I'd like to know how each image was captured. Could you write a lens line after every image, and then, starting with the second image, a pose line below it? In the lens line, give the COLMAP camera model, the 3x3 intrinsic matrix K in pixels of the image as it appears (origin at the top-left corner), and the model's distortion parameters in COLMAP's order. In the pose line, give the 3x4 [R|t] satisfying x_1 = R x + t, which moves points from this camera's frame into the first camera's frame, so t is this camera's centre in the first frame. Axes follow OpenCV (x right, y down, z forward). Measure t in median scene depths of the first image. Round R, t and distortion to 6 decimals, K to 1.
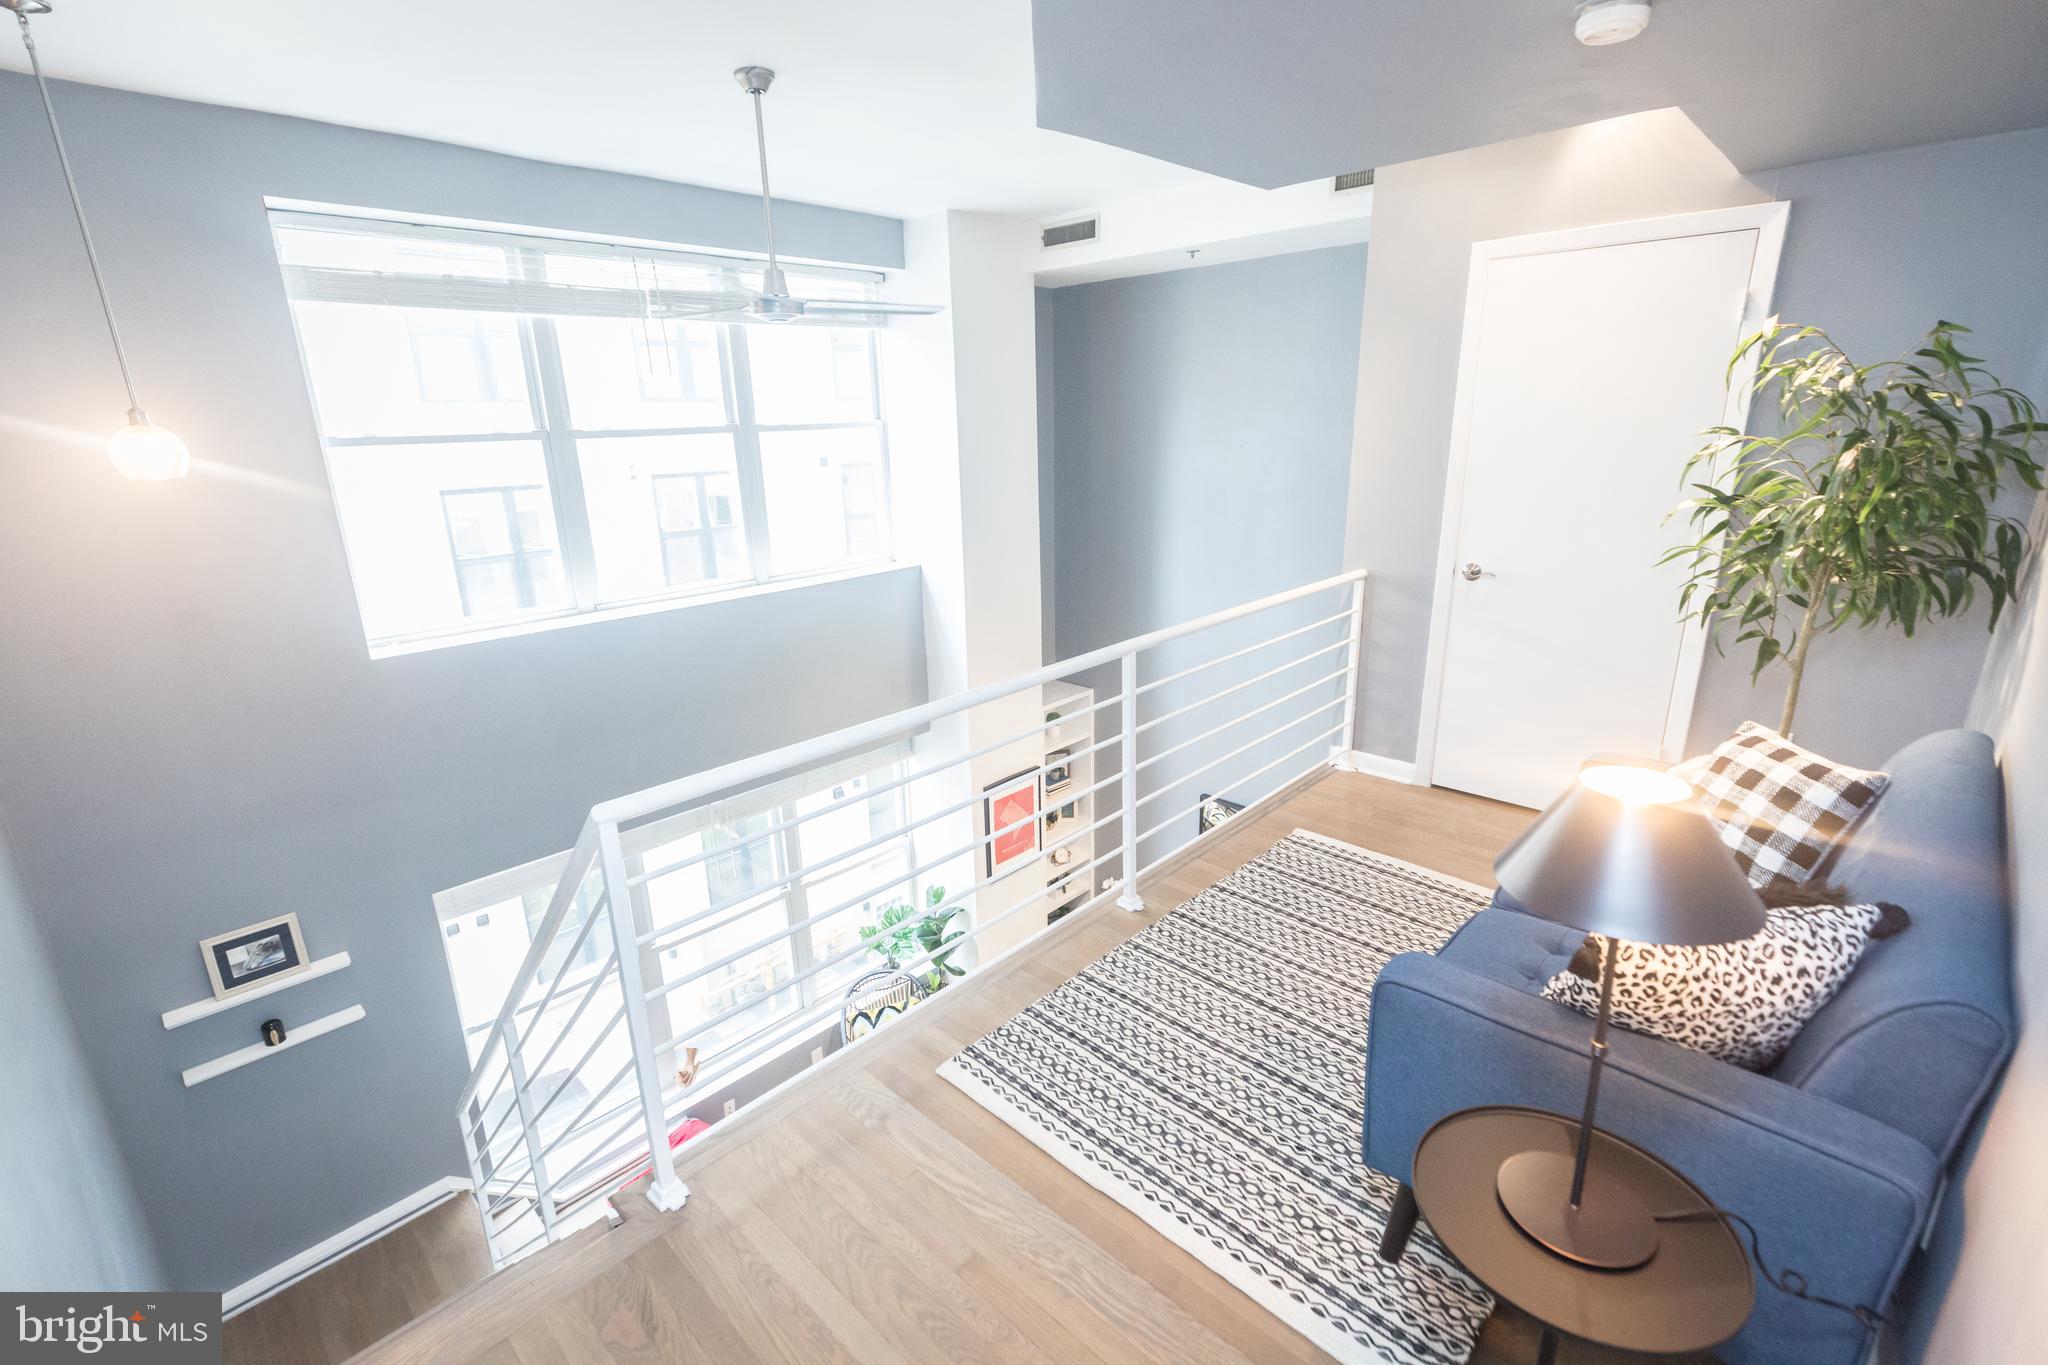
lens RADIAL K [[909.6, 0, 1022.5], [0, 909.6, 681.2], [0, 0, 1]] dist [0.000551, -0.000420]
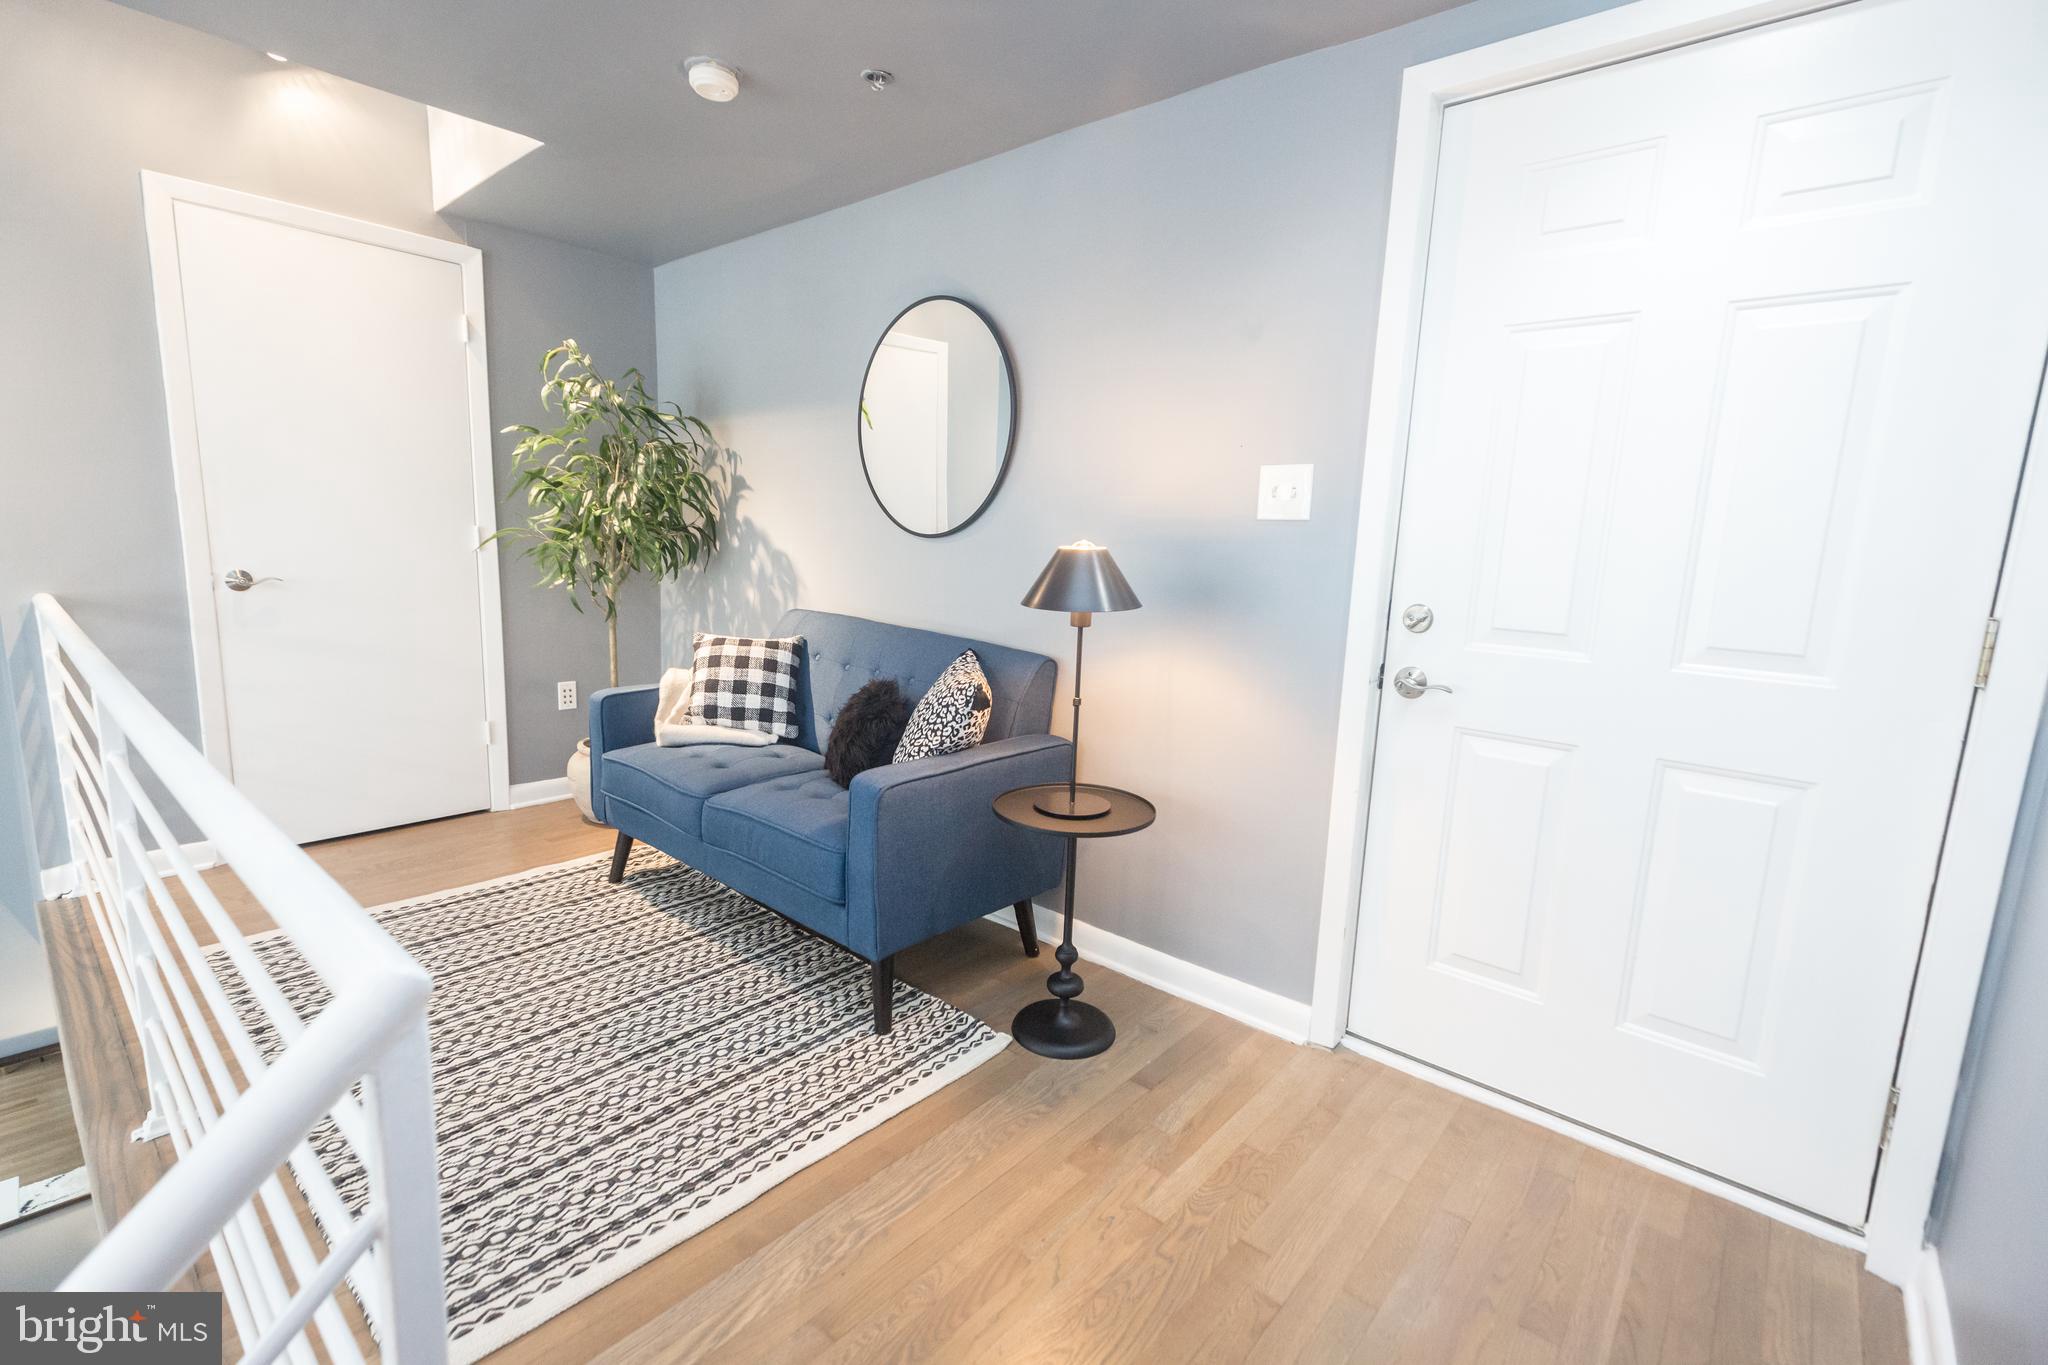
lens RADIAL K [[912.3, 0, 1021.3], [0, 912.3, 683.7], [0, 0, 1]] dist [-0.001833, -0.000132]
pose [[-0.049091, -0.139772, 0.988966, -0.399207], [0.245570, 0.958077, 0.147596, 0.023335], [-0.968135, 0.250106, -0.012709, 0.376863]]
